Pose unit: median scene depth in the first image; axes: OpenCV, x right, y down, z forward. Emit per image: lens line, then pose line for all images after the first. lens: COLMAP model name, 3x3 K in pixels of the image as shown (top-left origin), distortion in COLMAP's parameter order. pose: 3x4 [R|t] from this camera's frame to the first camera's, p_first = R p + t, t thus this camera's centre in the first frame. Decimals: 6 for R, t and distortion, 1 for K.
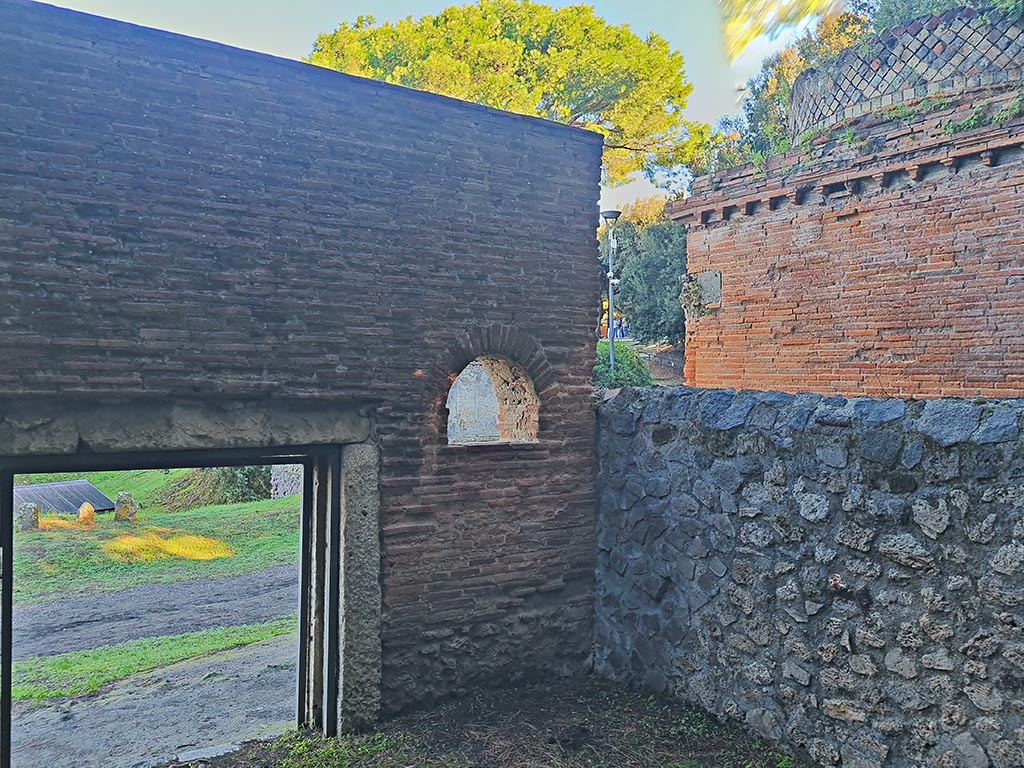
lens RADIAL K [[841.9, 0, 511.1], [0, 841.9, 382.1], [0, 0, 1]] dist [0.035233, 0.003285]
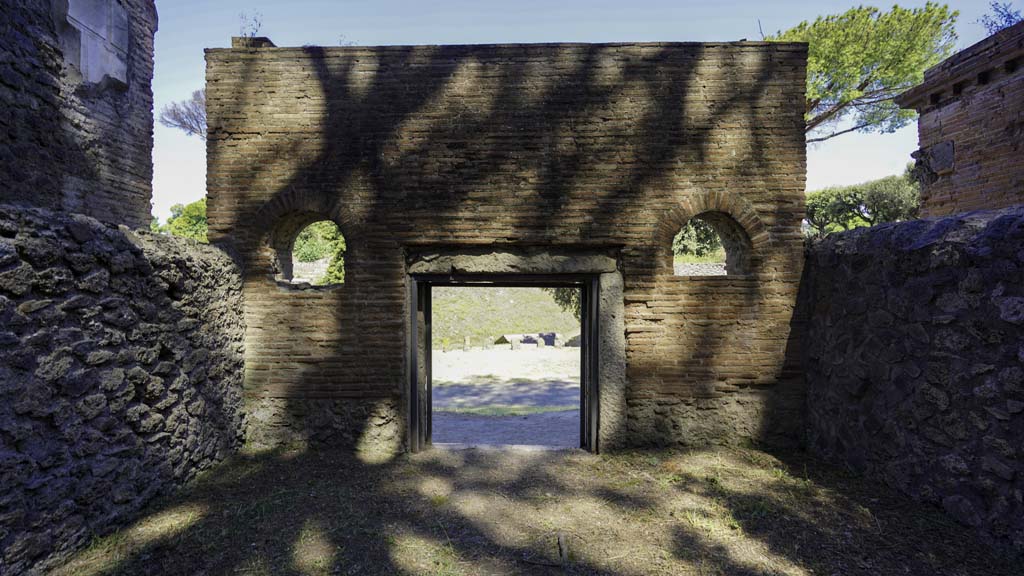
lens RADIAL K [[467.5, 0, 509.0], [0, 467.5, 293.7], [0, 0, 1]] dist [-0.002638, 0.001560]
pose [[0.819838, -0.018032, -0.572311, 0.167340], [0.018166, 0.999820, -0.005478, 0.114015], [0.572307, -0.005905, 0.820018, 0.169689]]
